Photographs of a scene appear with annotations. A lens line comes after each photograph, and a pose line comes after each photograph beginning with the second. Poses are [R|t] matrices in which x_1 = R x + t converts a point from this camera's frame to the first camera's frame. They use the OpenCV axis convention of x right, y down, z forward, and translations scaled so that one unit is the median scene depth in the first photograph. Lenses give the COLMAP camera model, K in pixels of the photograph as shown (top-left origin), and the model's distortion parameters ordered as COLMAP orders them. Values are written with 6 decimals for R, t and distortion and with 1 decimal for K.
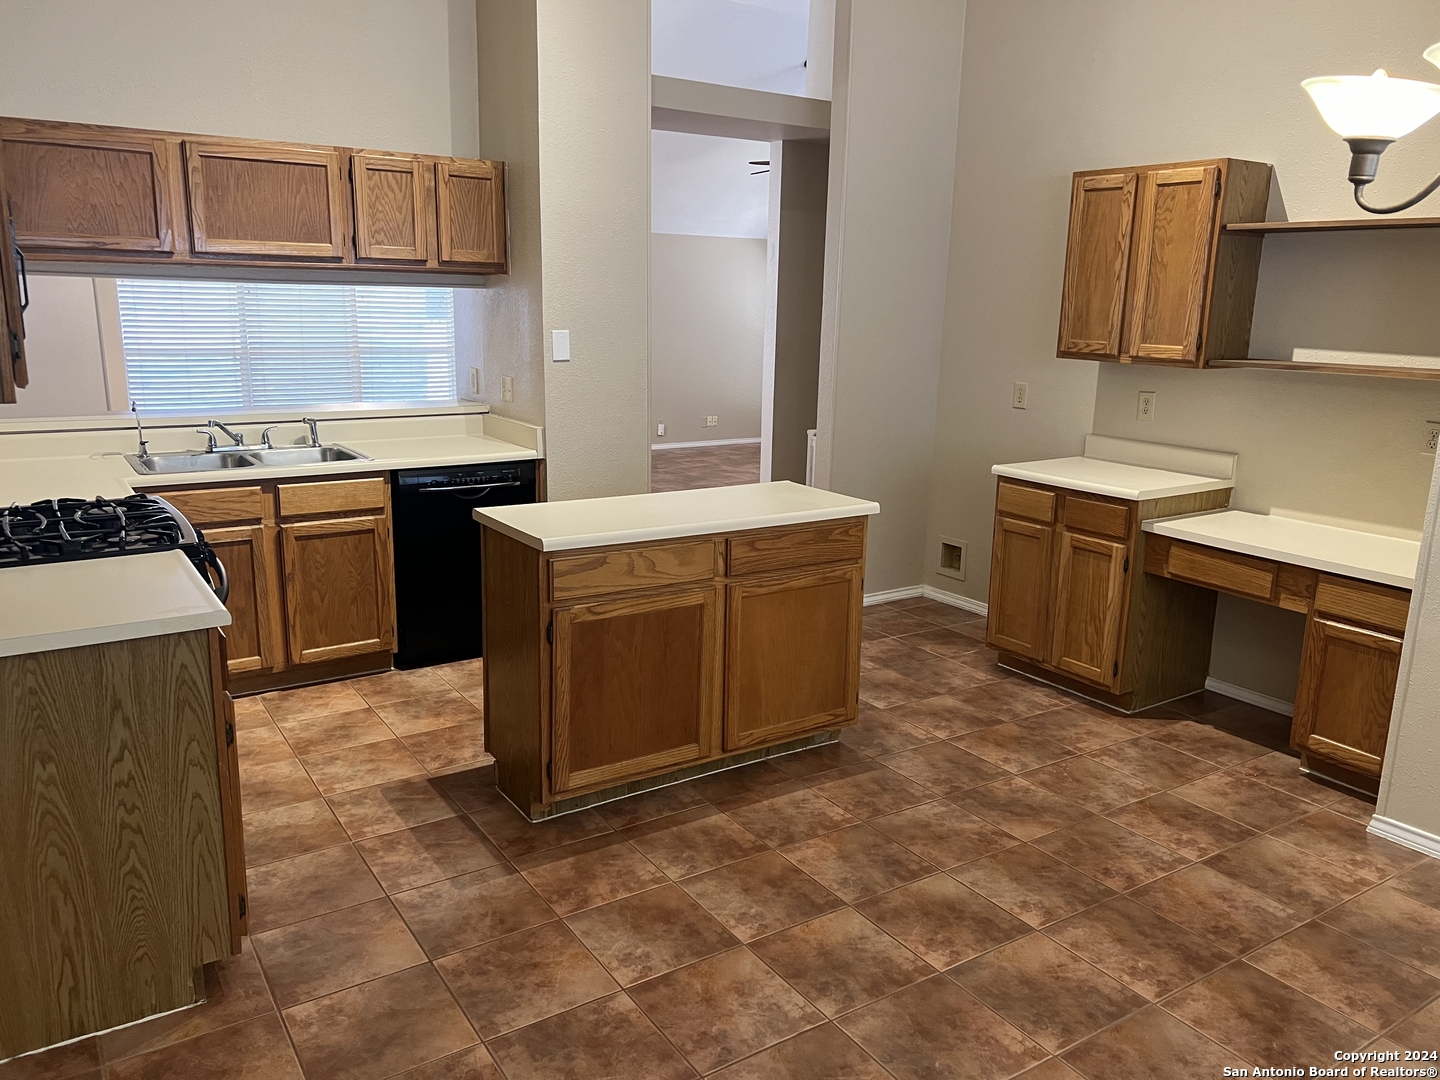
lens RADIAL K [[1087.6, 0, 728.6], [0, 1087.6, 534.8], [0, 0, 1]] dist [0.038900, -0.039416]
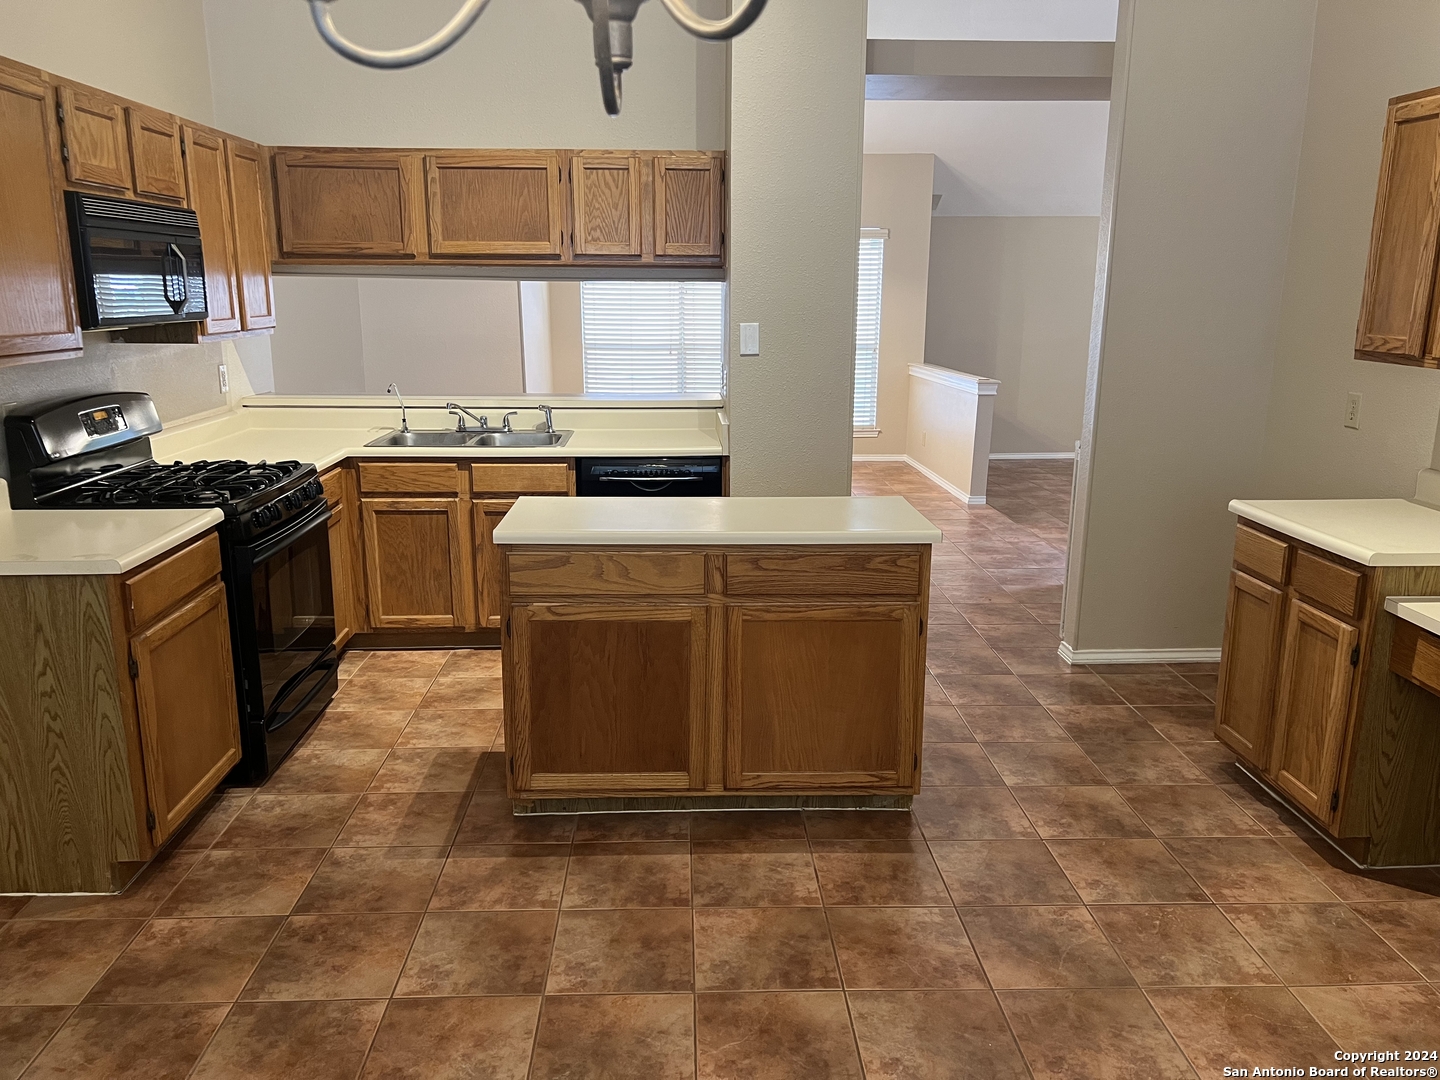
lens RADIAL K [[1087.6, 0, 717.4], [0, 1087.6, 538.9], [0, 0, 1]] dist [0.038900, -0.039416]
pose [[0.851957, 0.100883, -0.513801, 0.419616], [-0.098876, 0.994606, 0.031336, -0.032824], [0.514191, 0.024105, 0.857337, 0.213262]]
